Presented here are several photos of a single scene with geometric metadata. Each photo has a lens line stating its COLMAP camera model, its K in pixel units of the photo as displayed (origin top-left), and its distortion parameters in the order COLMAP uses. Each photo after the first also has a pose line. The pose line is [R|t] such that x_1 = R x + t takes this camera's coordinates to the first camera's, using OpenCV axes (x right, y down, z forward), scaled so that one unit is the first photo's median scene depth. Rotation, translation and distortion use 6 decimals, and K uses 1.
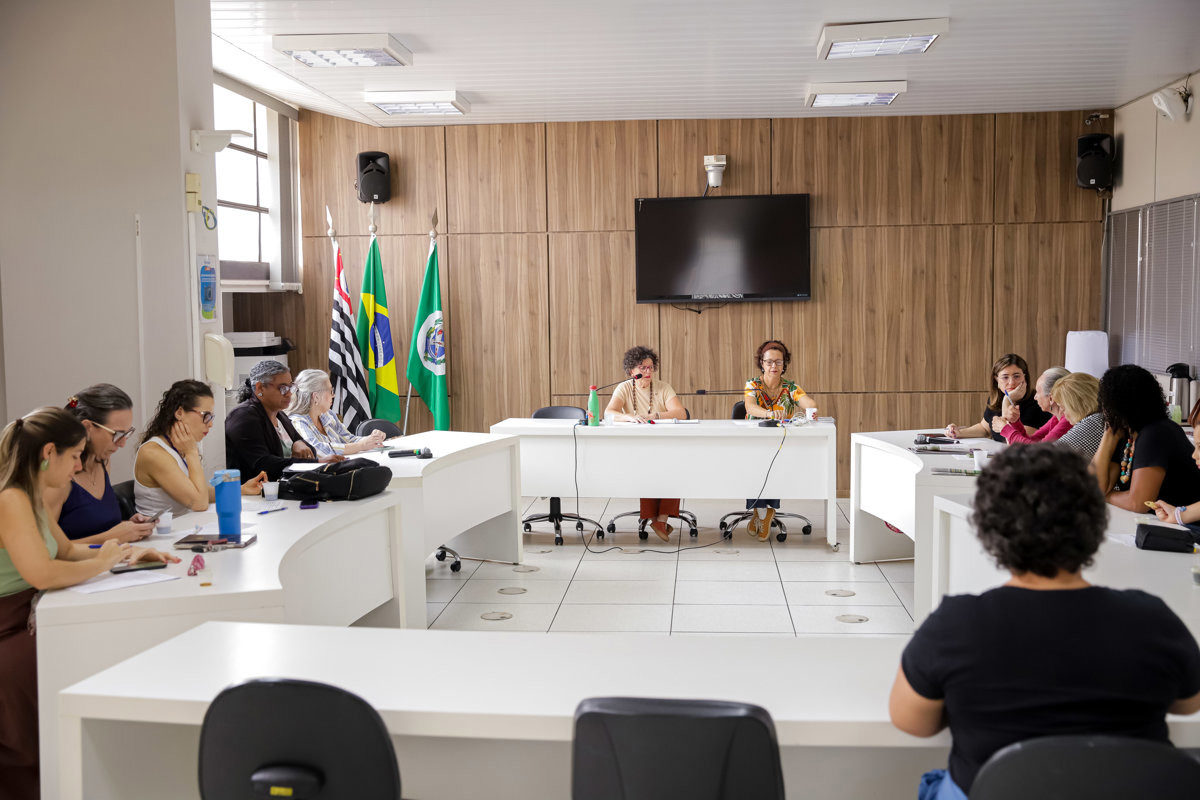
lens RADIAL K [[1198.3, 0, 592.4], [0, 1198.3, 399.8], [0, 0, 1]] dist [-0.059719, 0.000000]
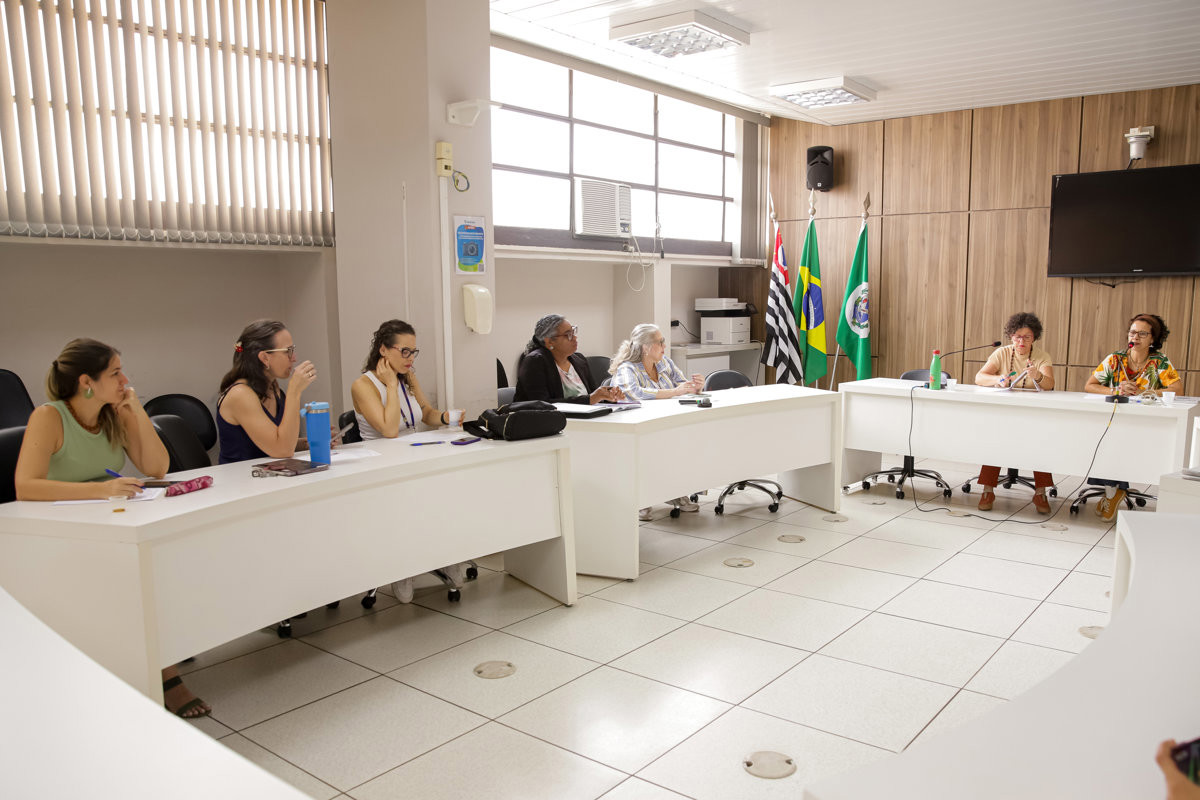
lens RADIAL K [[842.4, 0, 679.0], [0, 842.4, 427.1], [0, 0, 1]] dist [-0.072566, 0.028233]
pose [[0.855237, 0.089646, -0.510425, 0.143234], [-0.048623, 0.994460, 0.093189, -0.002002], [0.515951, -0.054880, 0.854858, 0.207645]]
